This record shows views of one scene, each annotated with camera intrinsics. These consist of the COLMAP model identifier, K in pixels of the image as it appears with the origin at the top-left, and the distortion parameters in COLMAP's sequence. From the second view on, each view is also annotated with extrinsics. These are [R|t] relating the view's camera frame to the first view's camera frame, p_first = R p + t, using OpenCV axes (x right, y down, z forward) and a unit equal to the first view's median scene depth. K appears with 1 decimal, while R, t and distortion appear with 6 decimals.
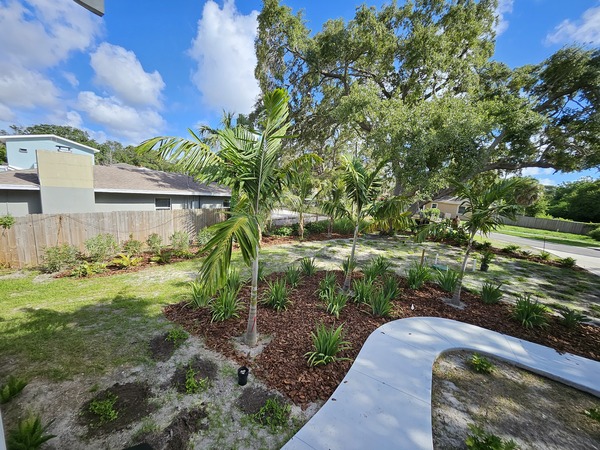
lens RADIAL K [[241.7, 0, 300.4], [0, 241.7, 226.0], [0, 0, 1]] dist [0.019837, 0.000630]
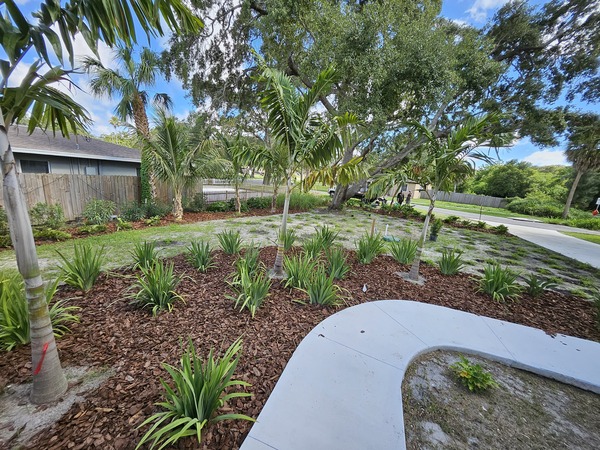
lens RADIAL K [[241.7, 0, 299.7], [0, 241.7, 225.8], [0, 0, 1]] dist [0.019837, 0.000630]
pose [[0.981898, -0.030336, 0.186967, 0.118085], [0.017498, 0.997398, 0.069940, 0.078473], [-0.188602, -0.065402, 0.979873, 0.283120]]
